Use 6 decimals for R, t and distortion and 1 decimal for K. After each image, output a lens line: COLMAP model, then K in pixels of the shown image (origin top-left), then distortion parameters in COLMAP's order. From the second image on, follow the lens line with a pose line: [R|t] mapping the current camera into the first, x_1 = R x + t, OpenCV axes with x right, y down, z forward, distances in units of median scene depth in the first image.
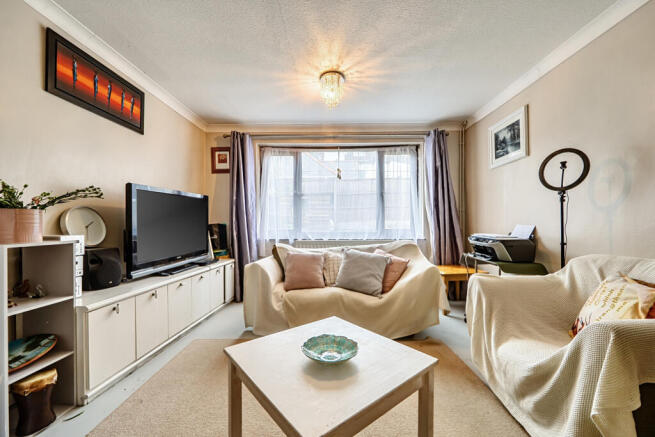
lens RADIAL K [[257.4, 0, 331.8], [0, 257.4, 224.9], [0, 0, 1]] dist [0.001112, -0.000444]
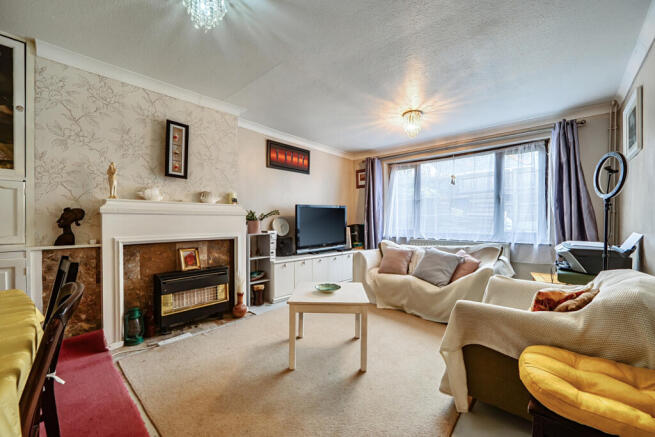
lens RADIAL K [[257.4, 0, 340.2], [0, 257.4, 222.9], [0, 0, 1]] dist [0.001112, -0.000444]
pose [[0.775980, 0.012230, -0.630639, 0.562172], [-0.008570, 0.999924, 0.008845, -0.033779], [0.630699, -0.001459, 0.776026, -0.244980]]
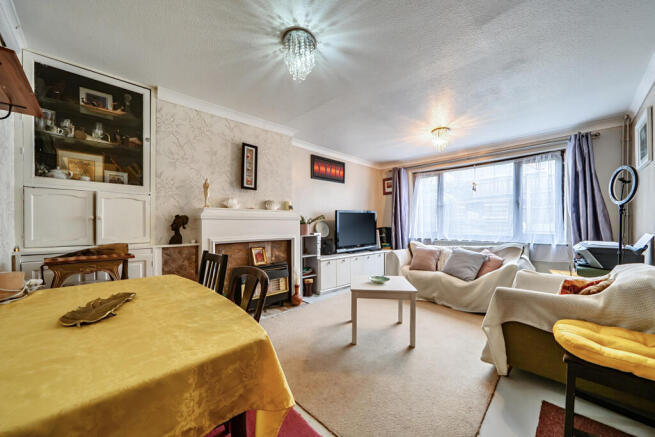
lens RADIAL K [[242.8, 0, 342.1], [0, 242.8, 224.7], [0, 0, 1]] dist [0.000599, -0.000621]
pose [[0.743022, 0.005408, -0.669246, 0.537251], [-0.004067, 0.999985, 0.003566, -0.033535], [0.669255, 0.000072, 0.743033, -0.434219]]
